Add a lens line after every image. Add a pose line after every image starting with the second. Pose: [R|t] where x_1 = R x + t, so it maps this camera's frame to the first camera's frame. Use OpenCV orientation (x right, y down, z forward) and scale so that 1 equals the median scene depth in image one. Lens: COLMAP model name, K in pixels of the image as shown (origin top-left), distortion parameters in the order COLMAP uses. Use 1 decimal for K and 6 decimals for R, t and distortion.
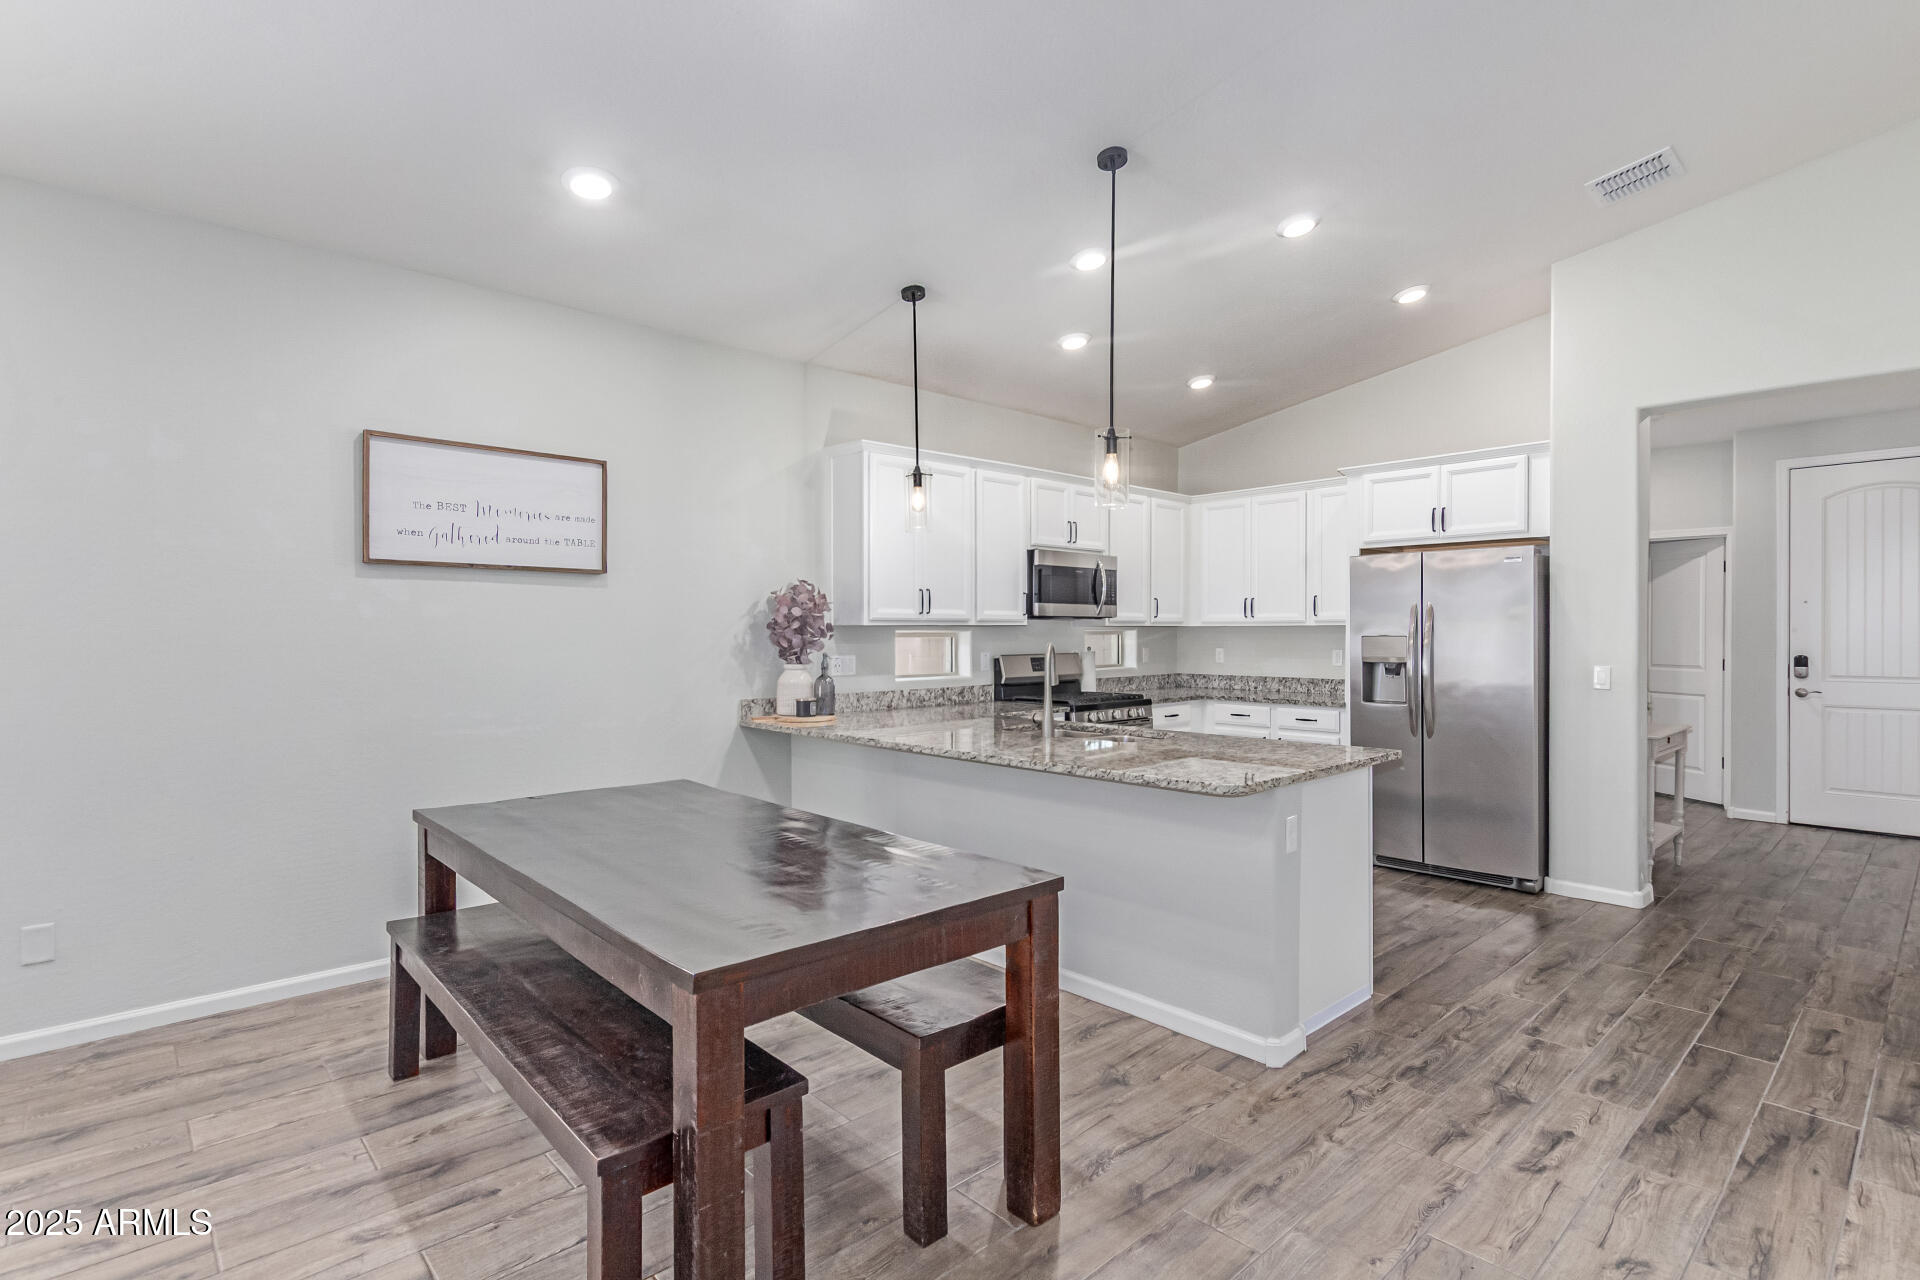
lens RADIAL K [[929.1, 0, 961.0], [0, 929.1, 640.2], [0, 0, 1]] dist [0.011192, -0.005971]
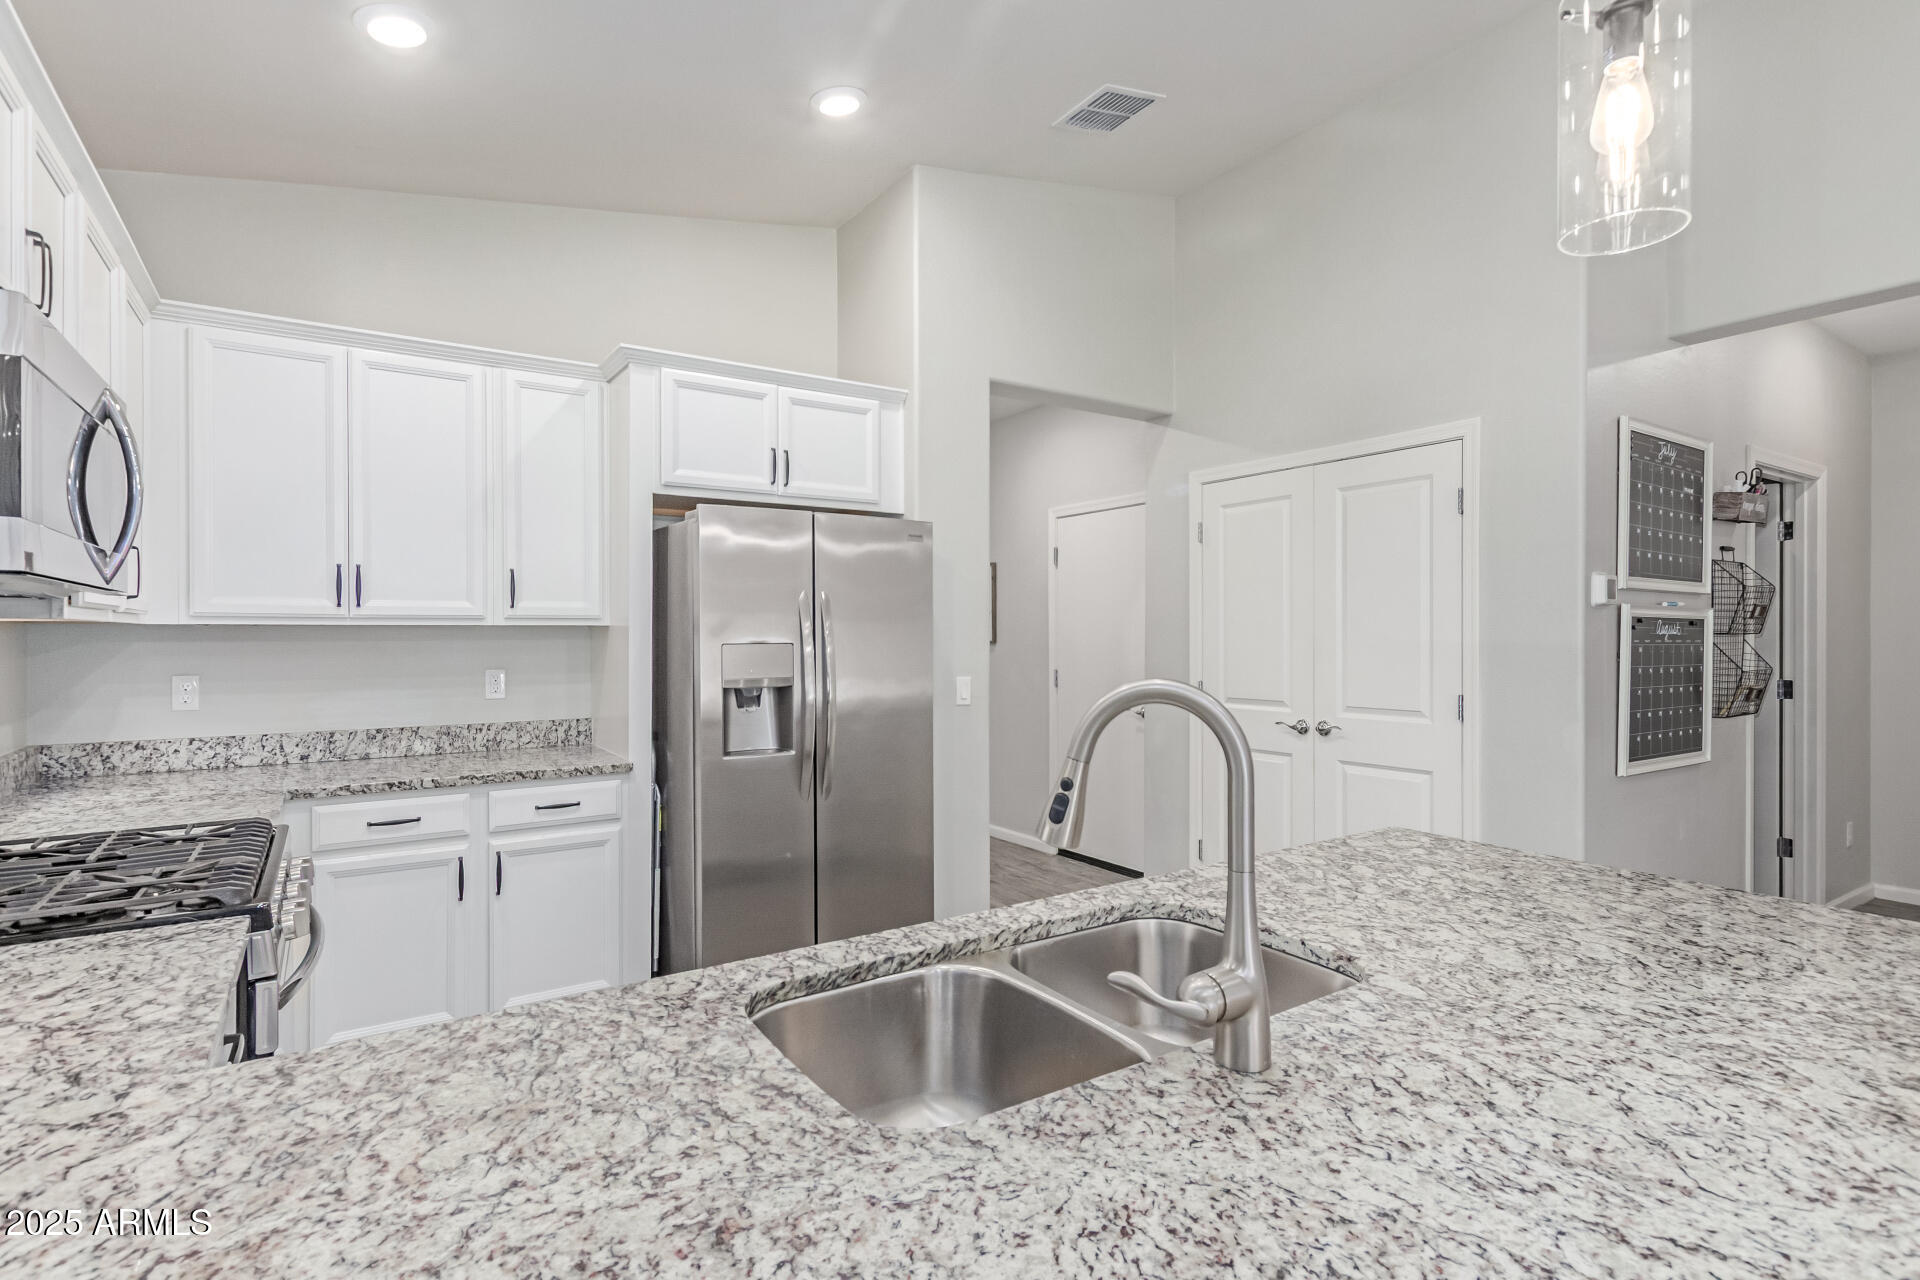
lens RADIAL K [[929.1, 0, 950.6], [0, 929.1, 633.3], [0, 0, 1]] dist [0.011192, -0.005971]
pose [[0.162806, 0.001655, 0.986657, -0.124773], [0.011241, 0.999931, -0.003532, -0.007509], [-0.986594, 0.011666, 0.162776, 0.800512]]
